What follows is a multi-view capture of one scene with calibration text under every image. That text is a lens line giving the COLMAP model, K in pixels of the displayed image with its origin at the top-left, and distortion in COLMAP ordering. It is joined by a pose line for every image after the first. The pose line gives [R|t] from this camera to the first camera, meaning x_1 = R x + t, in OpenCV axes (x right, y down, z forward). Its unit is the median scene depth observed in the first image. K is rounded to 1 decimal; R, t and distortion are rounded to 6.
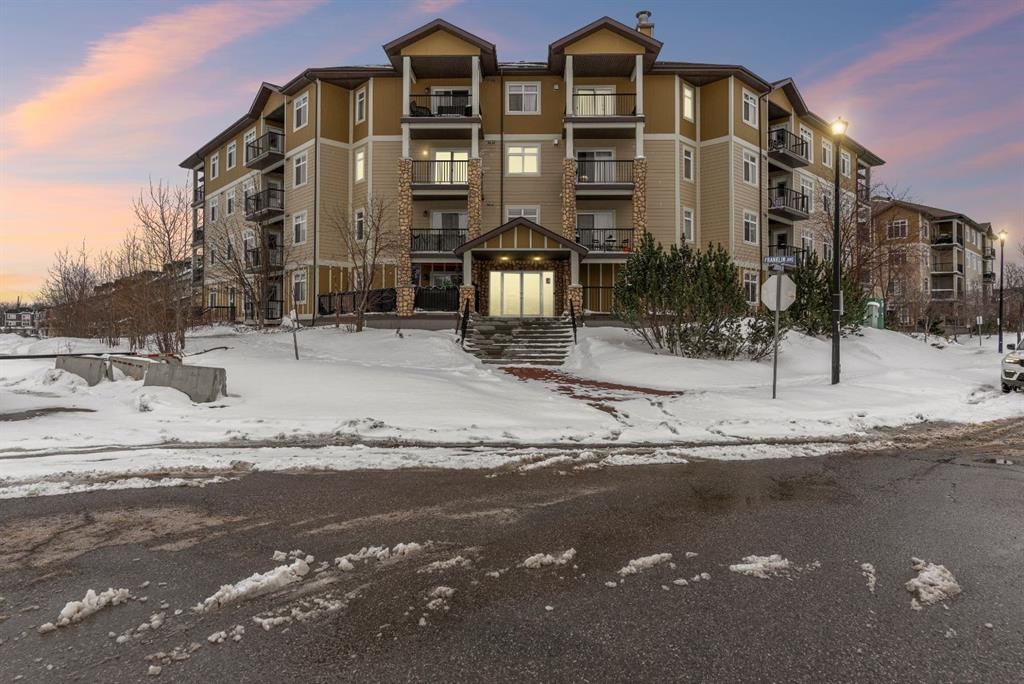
lens RADIAL K [[594.8, 0, 514.4], [0, 594.8, 337.7], [0, 0, 1]] dist [-0.000933, -0.000016]
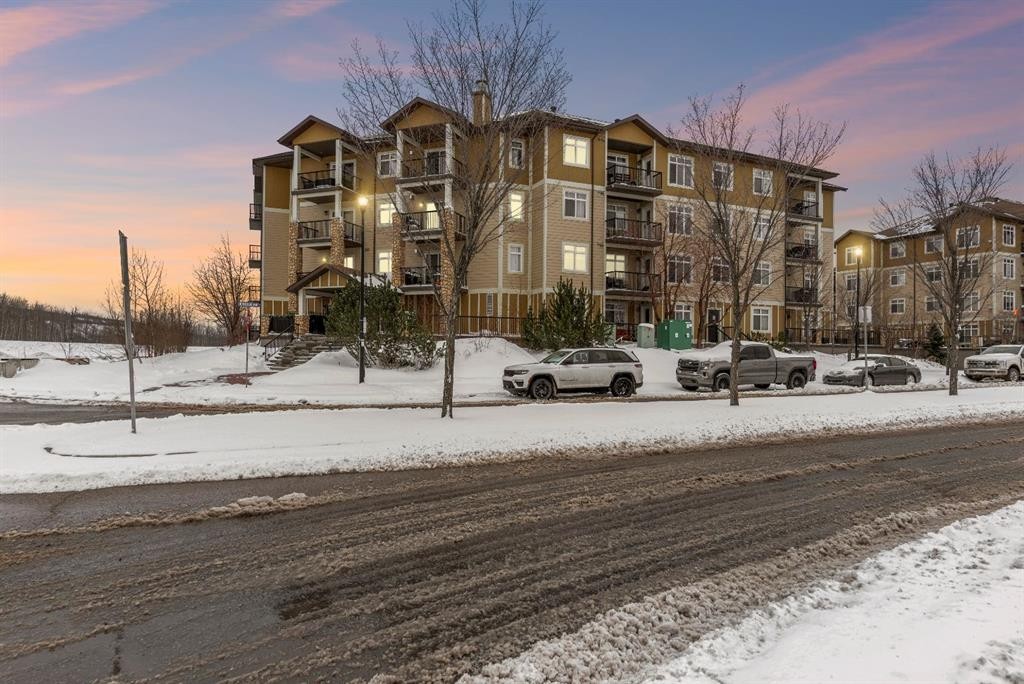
lens RADIAL K [[594.8, 0, 514.4], [0, 594.8, 337.7], [0, 0, 1]] dist [-0.000933, -0.000016]
pose [[0.947116, -0.013705, -0.320599, 0.647758], [-0.003609, 0.998569, -0.053351, 0.023105], [0.320872, 0.051687, 0.945711, -0.072319]]
